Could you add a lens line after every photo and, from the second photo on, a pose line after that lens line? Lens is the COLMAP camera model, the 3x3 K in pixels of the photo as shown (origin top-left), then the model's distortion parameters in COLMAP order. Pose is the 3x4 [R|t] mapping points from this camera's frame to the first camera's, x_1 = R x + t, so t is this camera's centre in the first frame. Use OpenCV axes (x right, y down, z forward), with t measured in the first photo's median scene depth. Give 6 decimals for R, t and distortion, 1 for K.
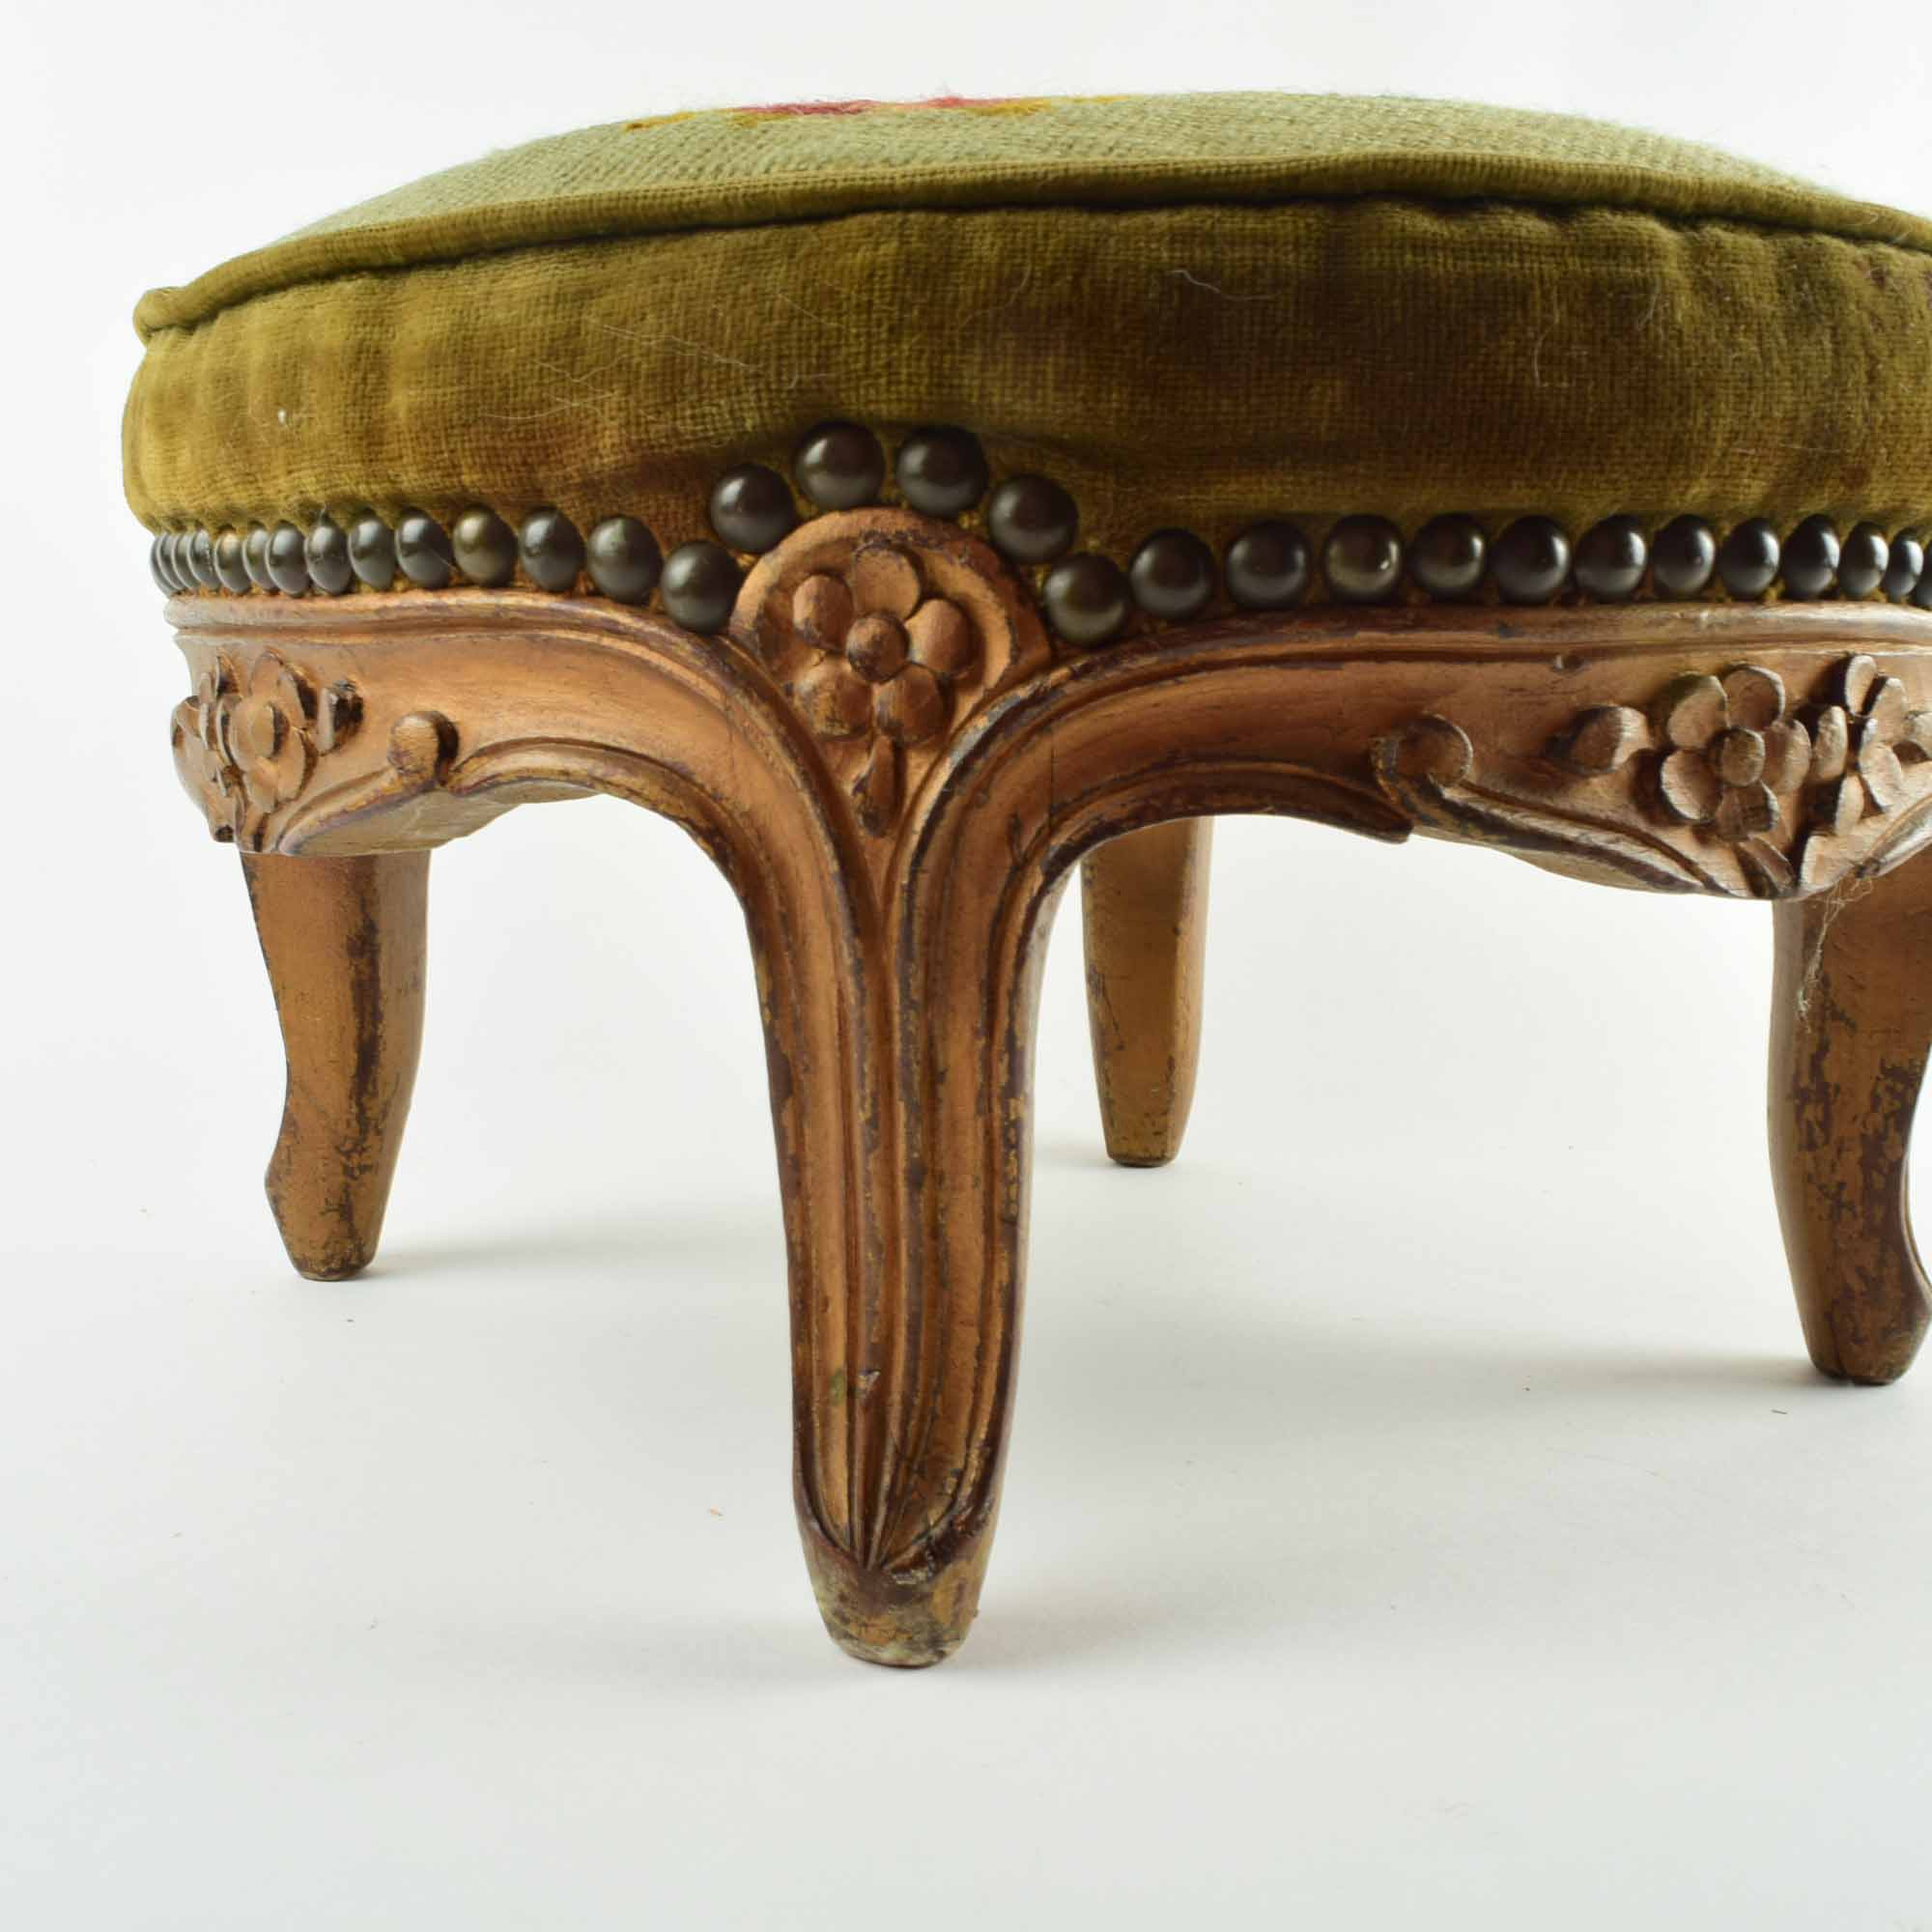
lens RADIAL K [[2084.7, 0, 969.5], [0, 2084.7, 952.1], [0, 0, 1]] dist [0.028079, 0.000000]
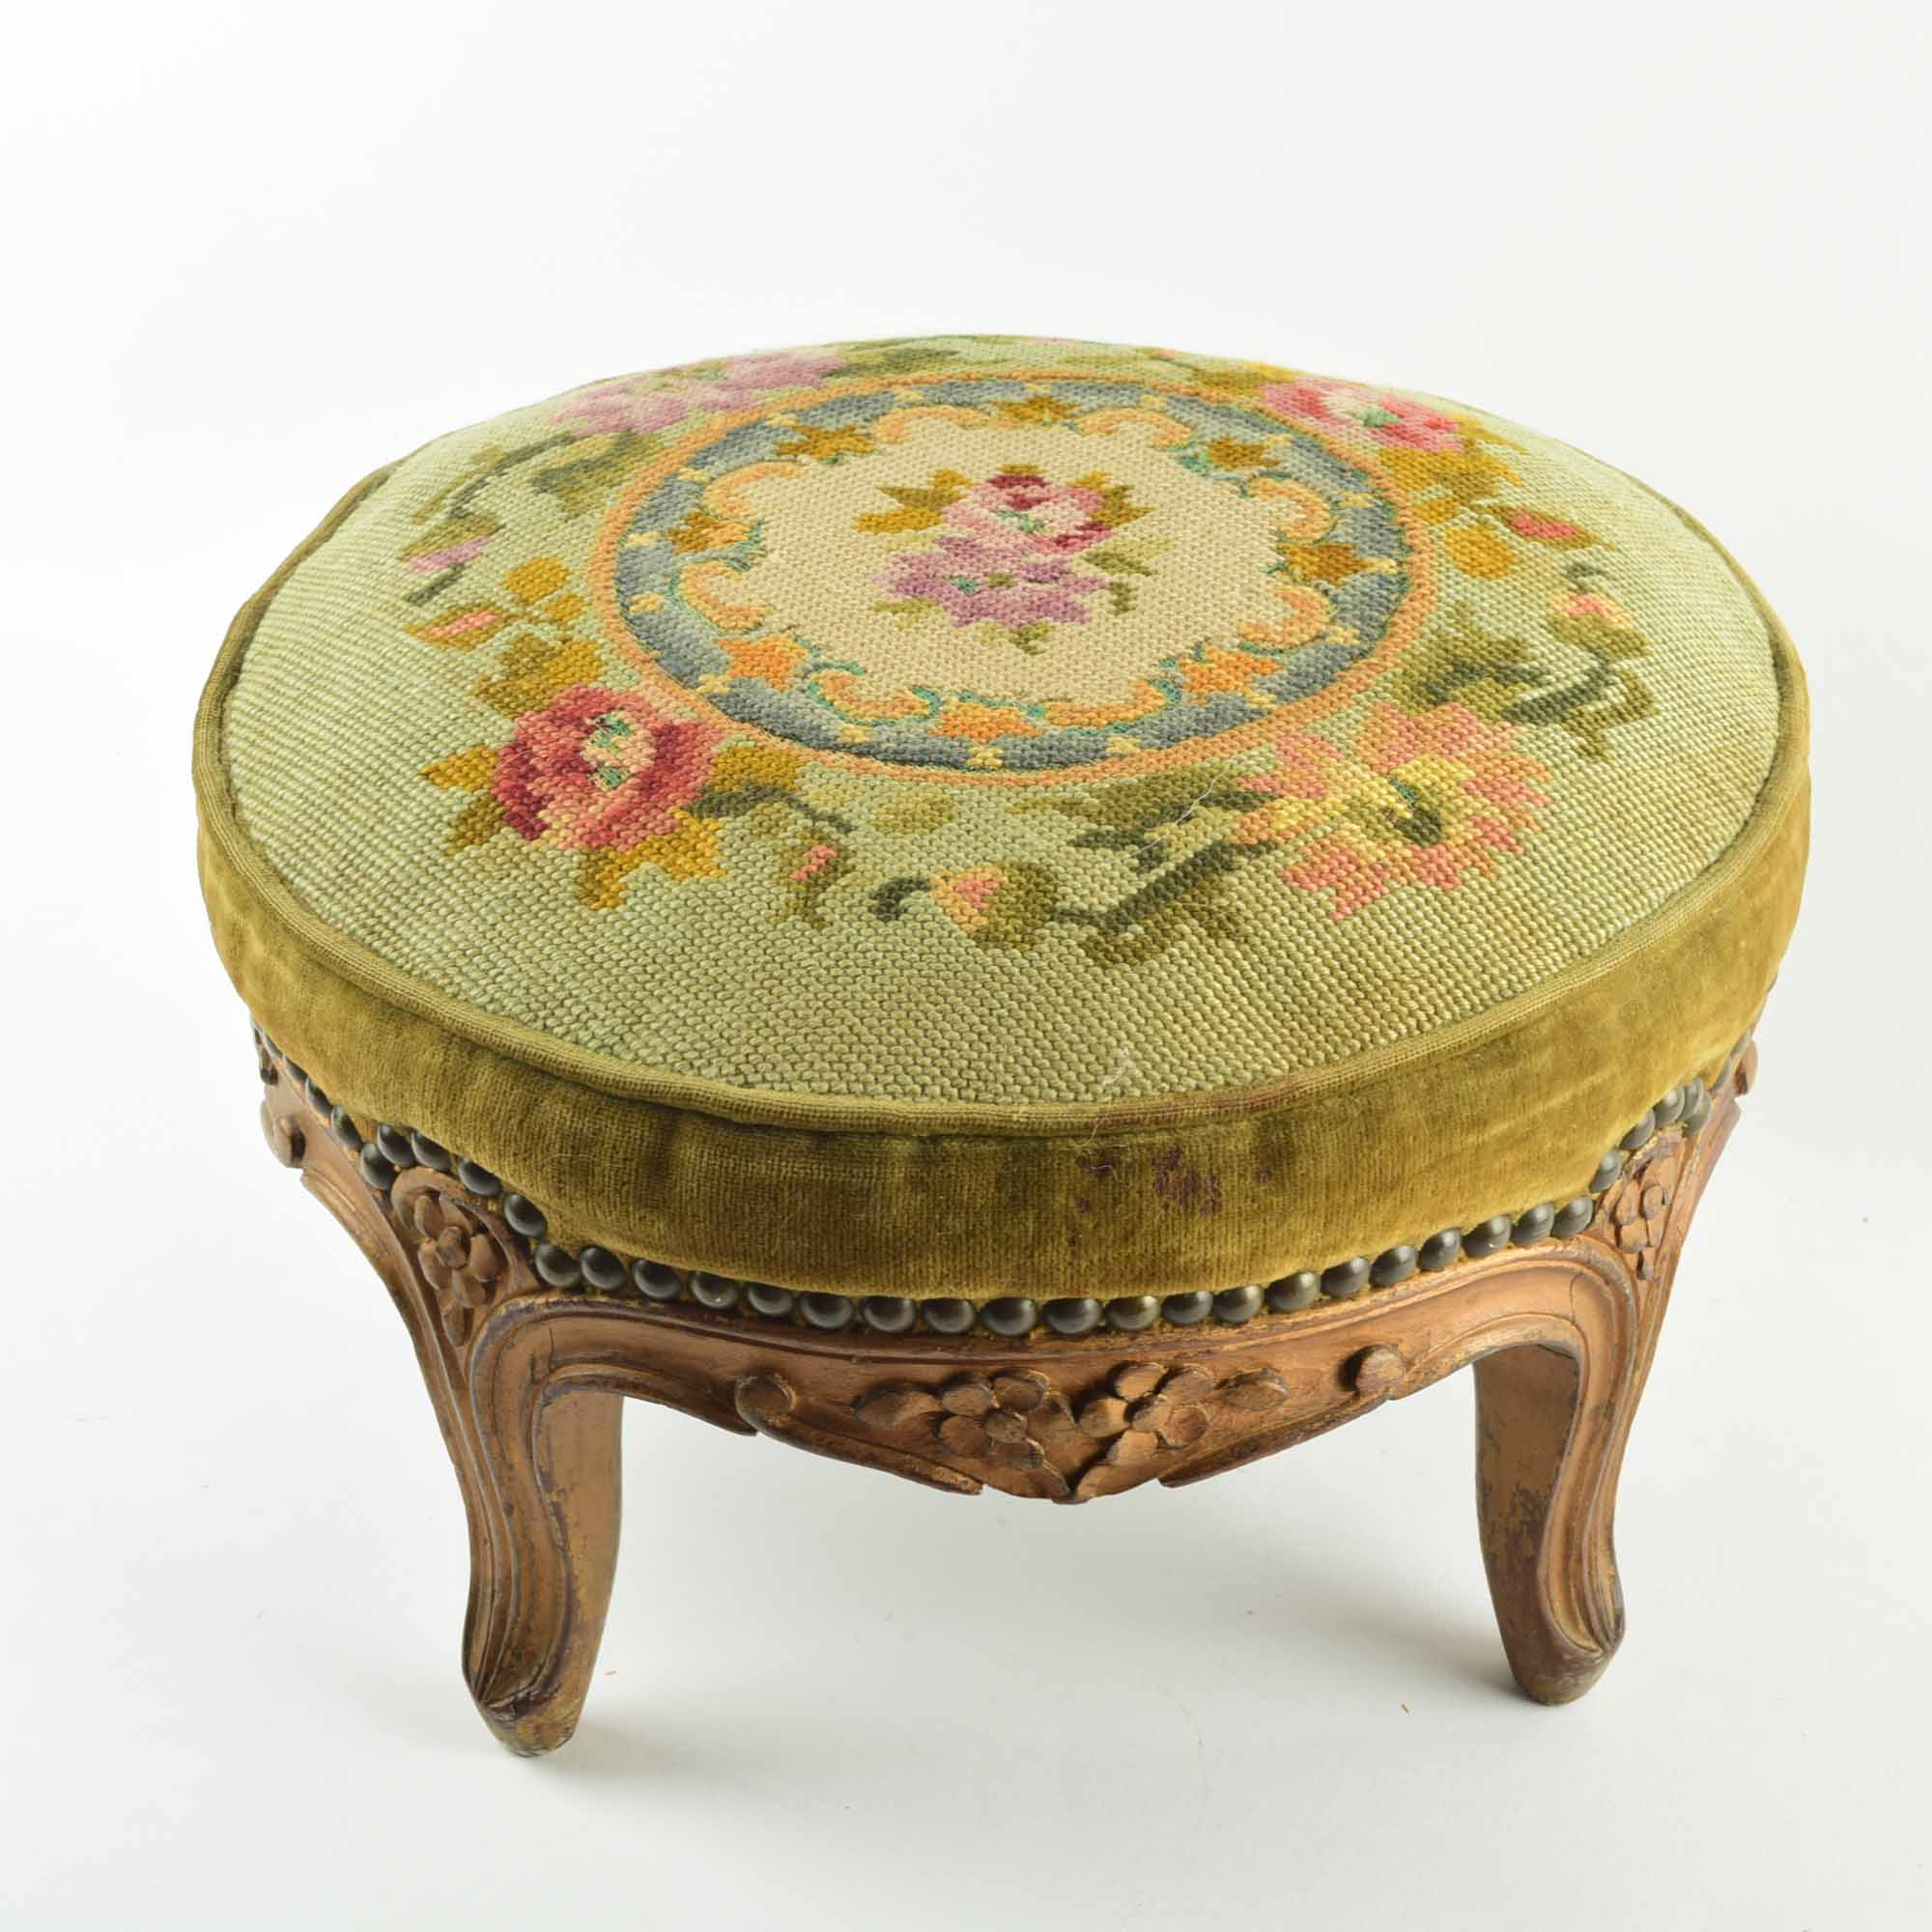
lens RADIAL K [[4552.5, 0, 962.5], [0, 4552.5, 965.8], [0, 0, 1]] dist [-0.055405, 0.000000]
pose [[0.871885, 0.259815, -0.415105, 1.574702], [-0.060837, 0.898554, 0.434626, -1.754833], [0.485917, -0.353691, 0.799242, -1.420065]]
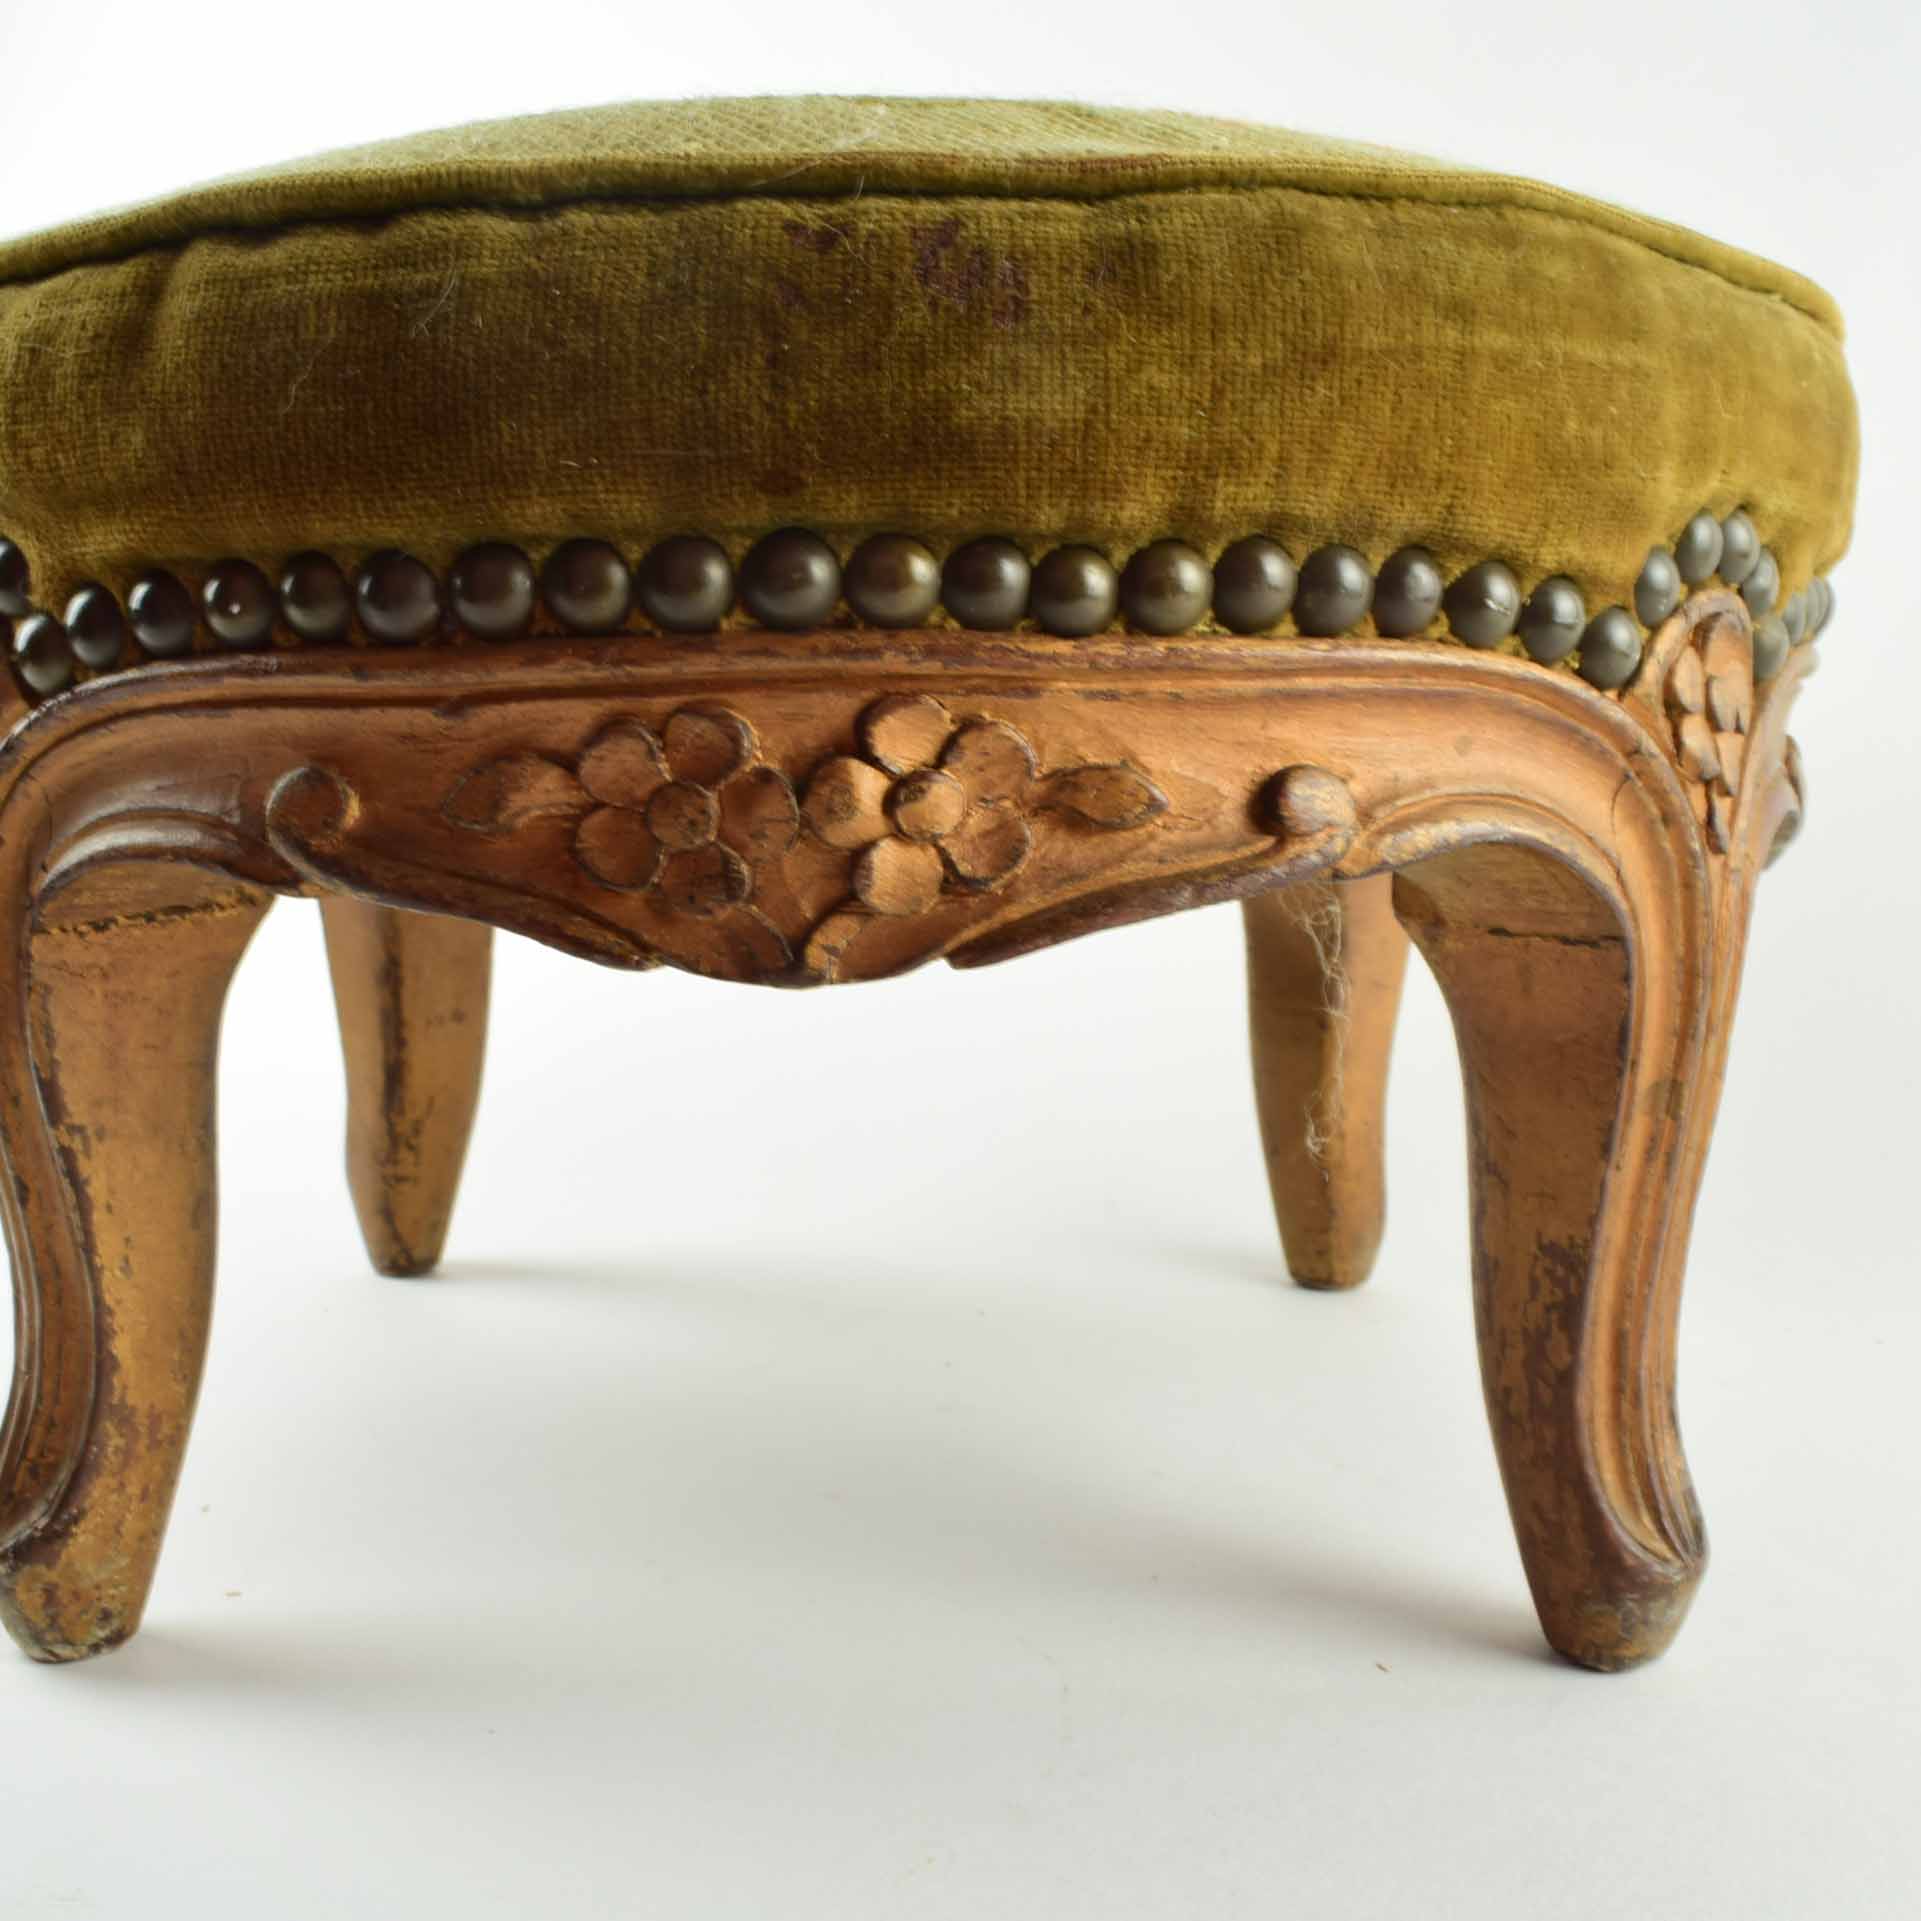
lens RADIAL K [[2182.3, 0, 971.2], [0, 2182.3, 977.6], [0, 0, 1]] dist [-0.019710, 0.000000]
pose [[0.835930, 0.055864, -0.545985, 0.964086], [-0.068323, 0.997660, -0.002528, -0.033252], [0.544567, 0.039416, 0.837791, 0.325040]]
